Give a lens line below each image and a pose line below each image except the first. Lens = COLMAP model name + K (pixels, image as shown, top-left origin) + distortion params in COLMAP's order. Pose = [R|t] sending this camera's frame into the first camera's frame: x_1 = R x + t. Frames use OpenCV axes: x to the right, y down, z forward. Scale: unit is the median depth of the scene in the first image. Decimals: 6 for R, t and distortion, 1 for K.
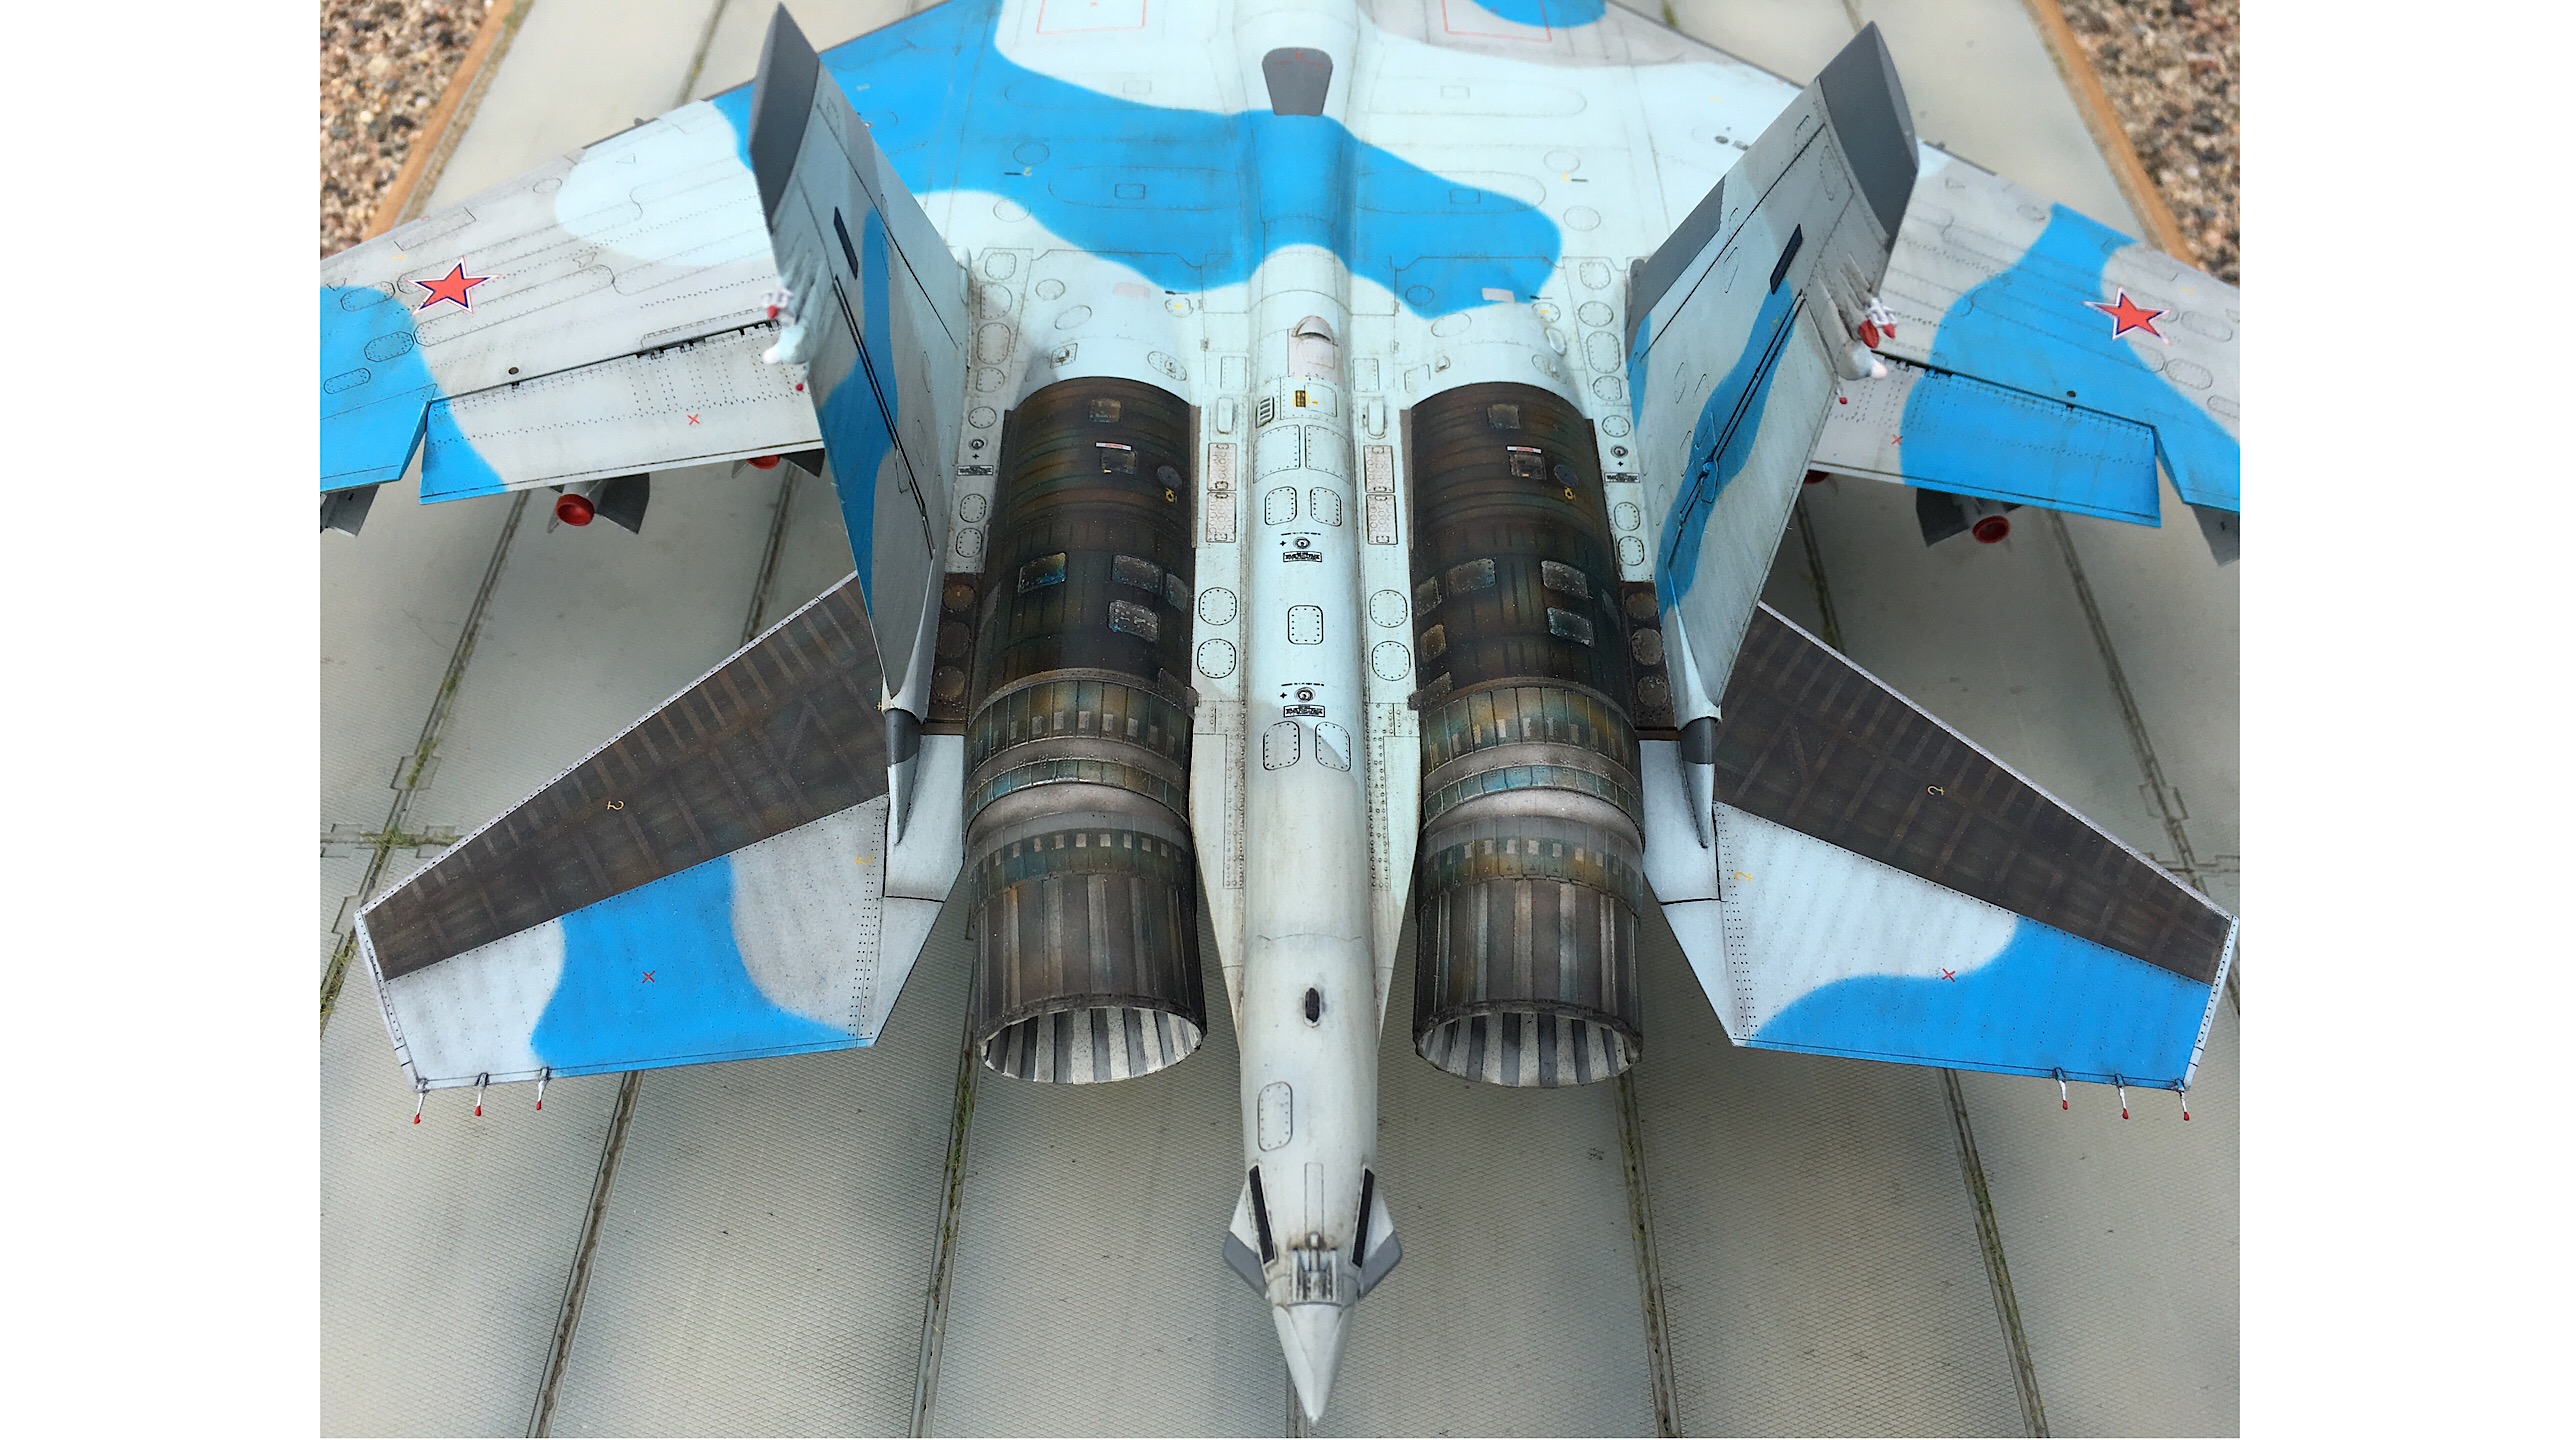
lens RADIAL K [[1674.9, 0, 1265.2], [0, 1674.9, 713.9], [0, 0, 1]] dist [0.074332, -0.134318]
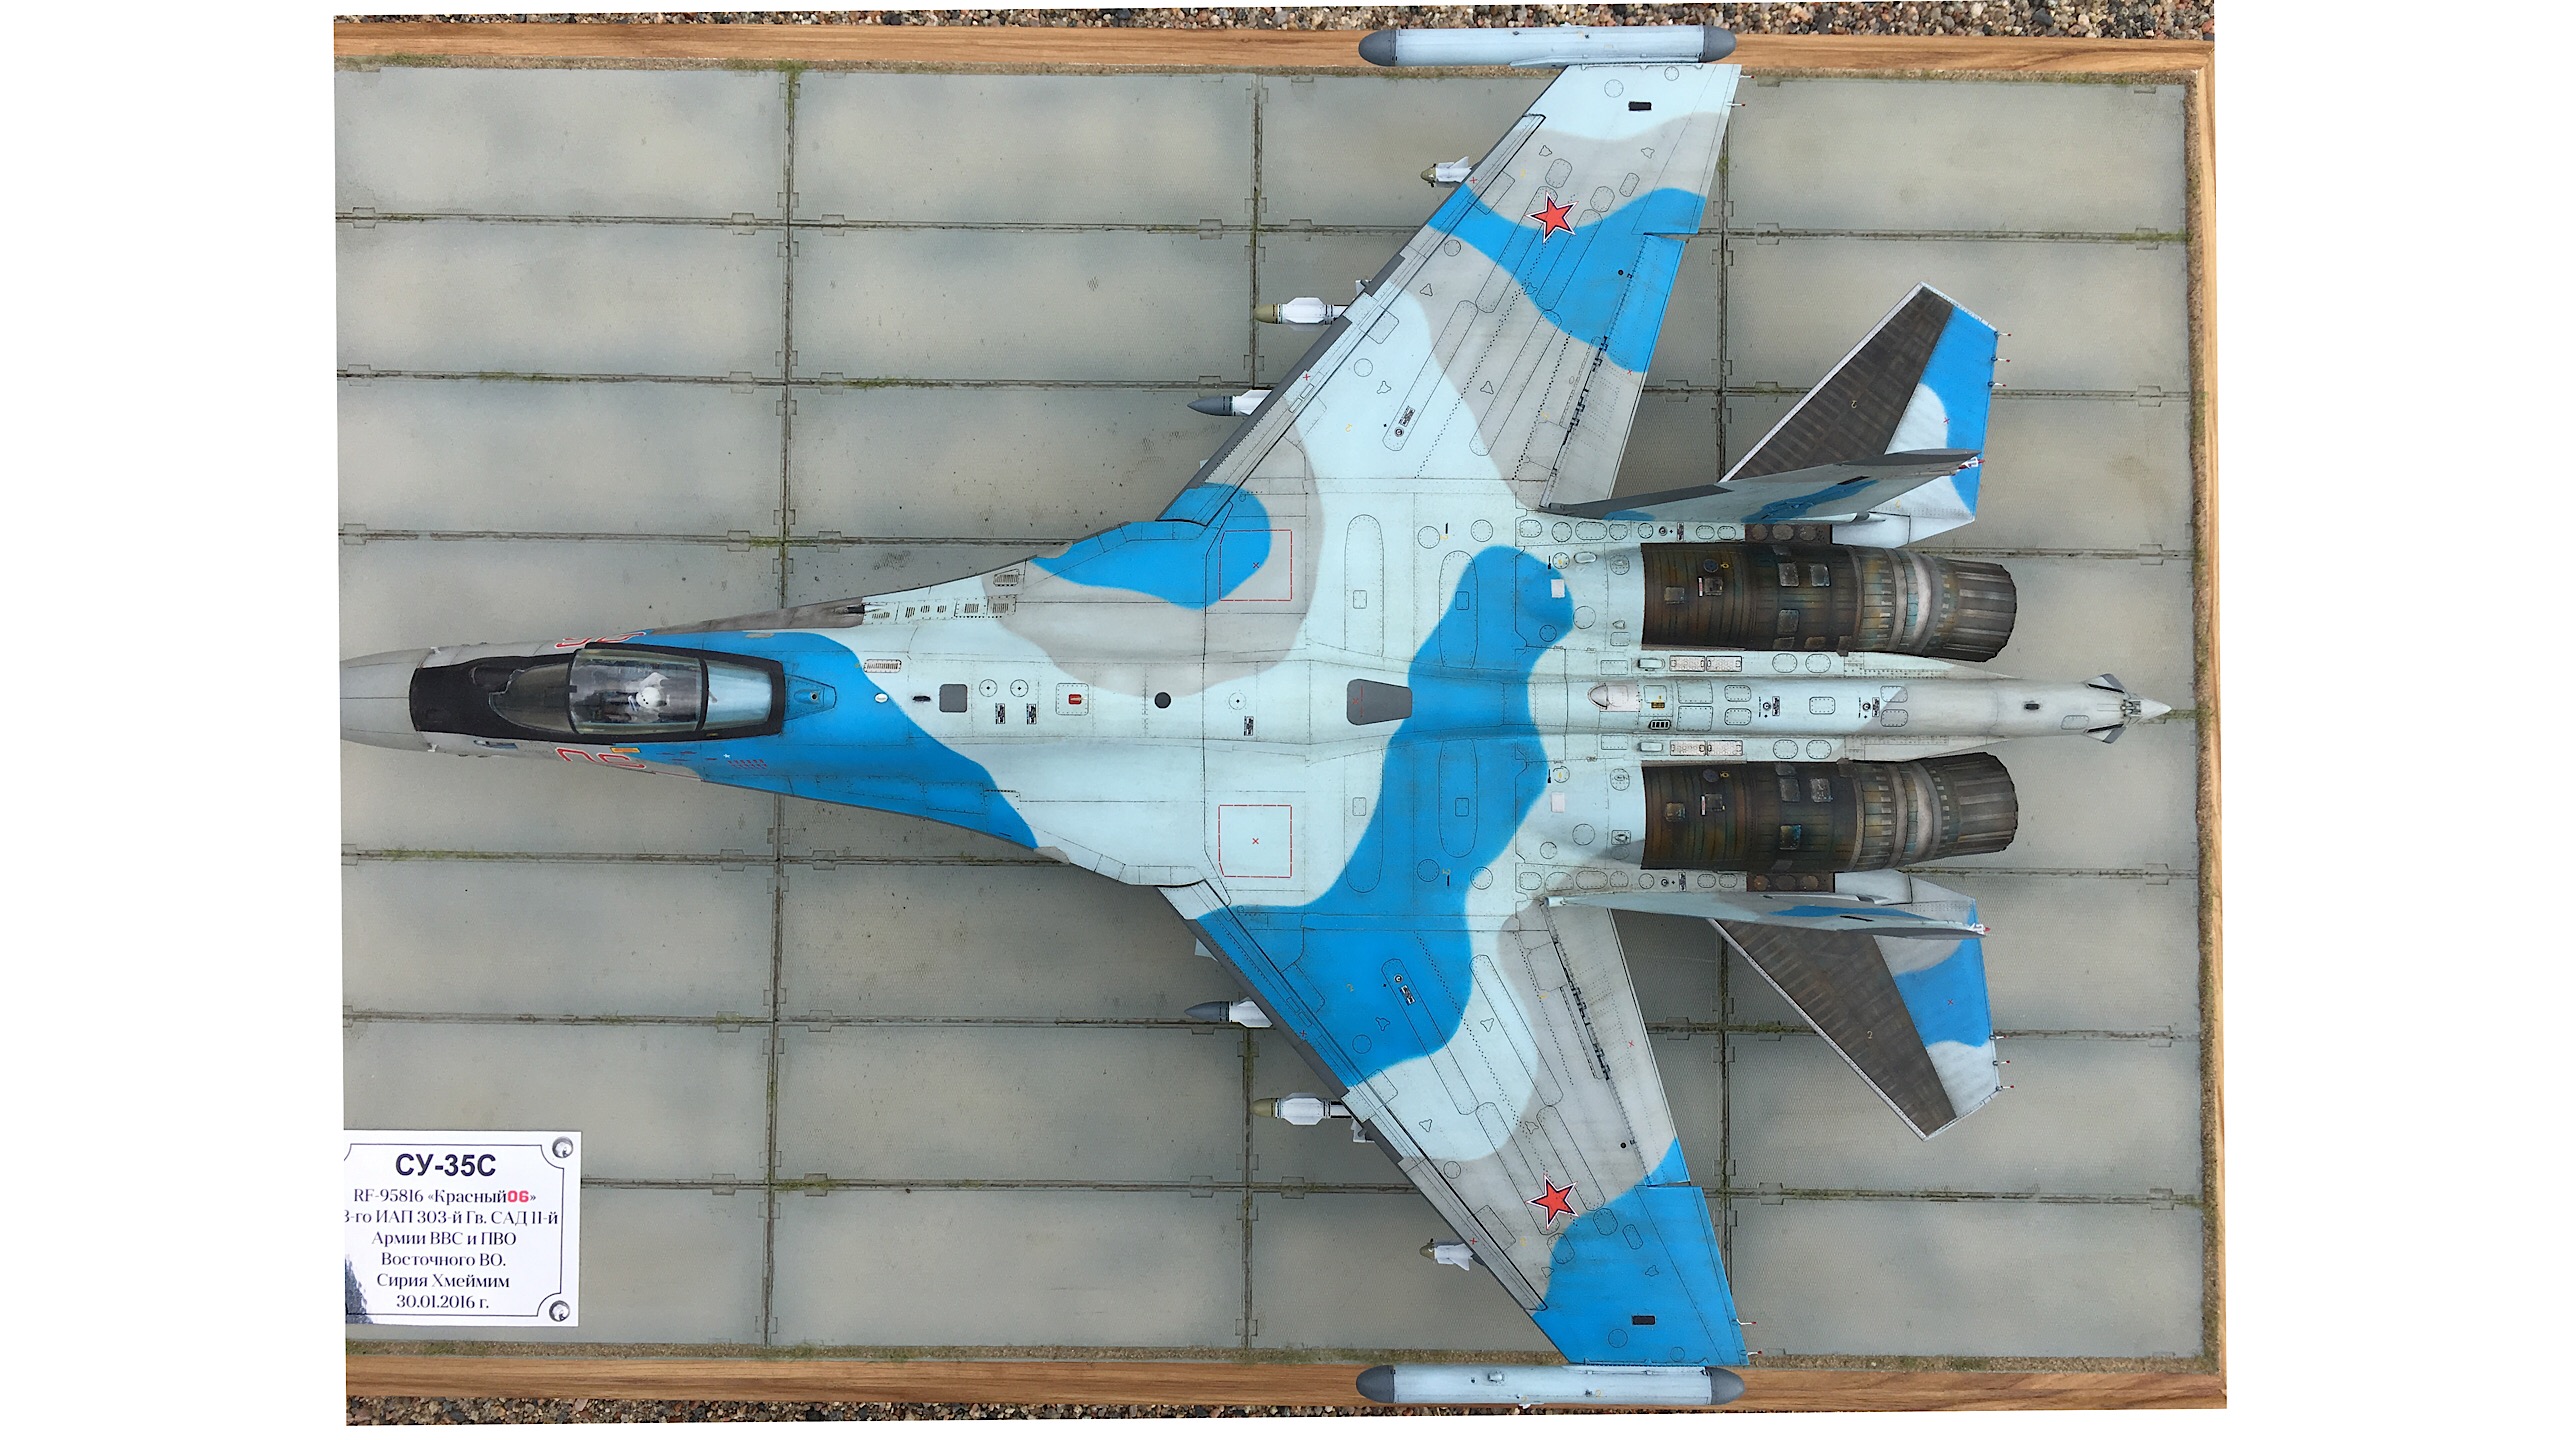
lens RADIAL K [[1662.6, 0, 1270.2], [0, 1662.6, 742.6], [0, 0, 1]] dist [0.041335, -0.001946]
pose [[0.003668, -0.999975, 0.006011, -0.033431], [0.788194, 0.006590, 0.615392, -1.716775], [-0.615416, 0.002481, 0.788199, -0.174584]]
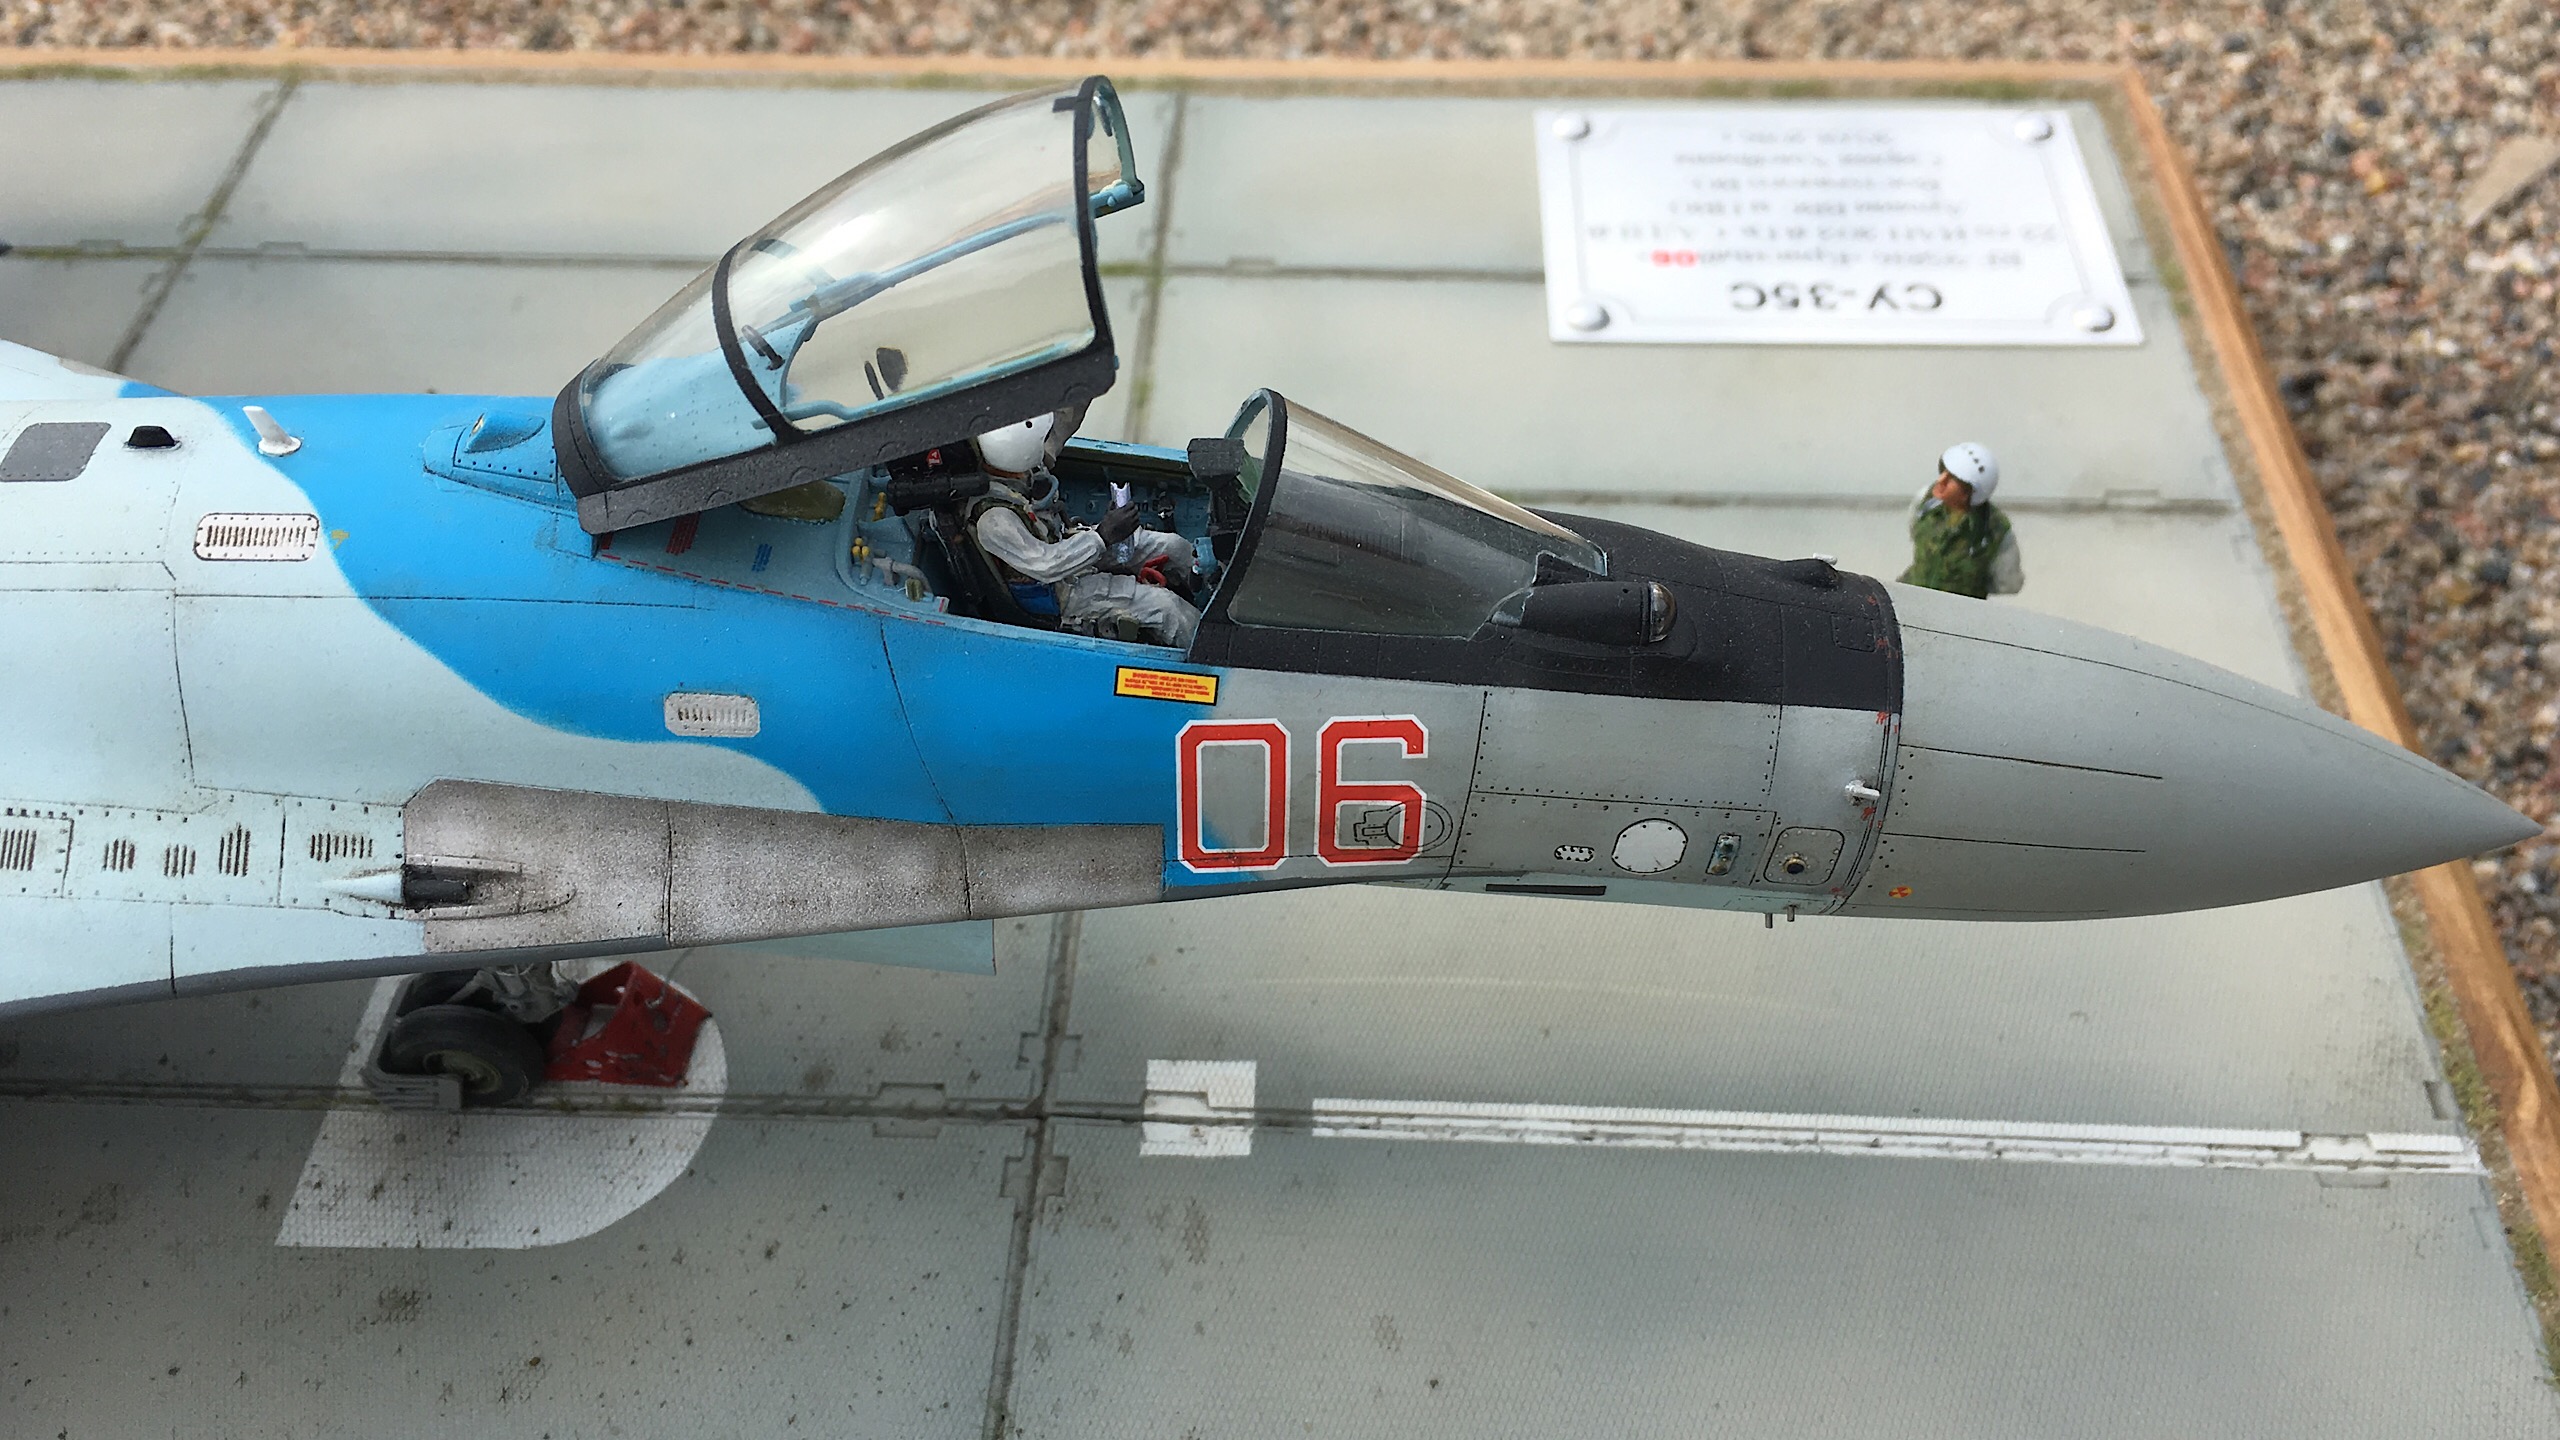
lens RADIAL K [[2279.3, 0, 1285.6], [0, 2279.3, 721.8], [0, 0, 1]] dist [0.099713, -0.169162]
pose [[-0.037947, 0.711652, -0.701507, 0.620787], [-0.771426, 0.425367, 0.473248, -1.512668], [0.635186, 0.559119, 0.532845, 1.384432]]
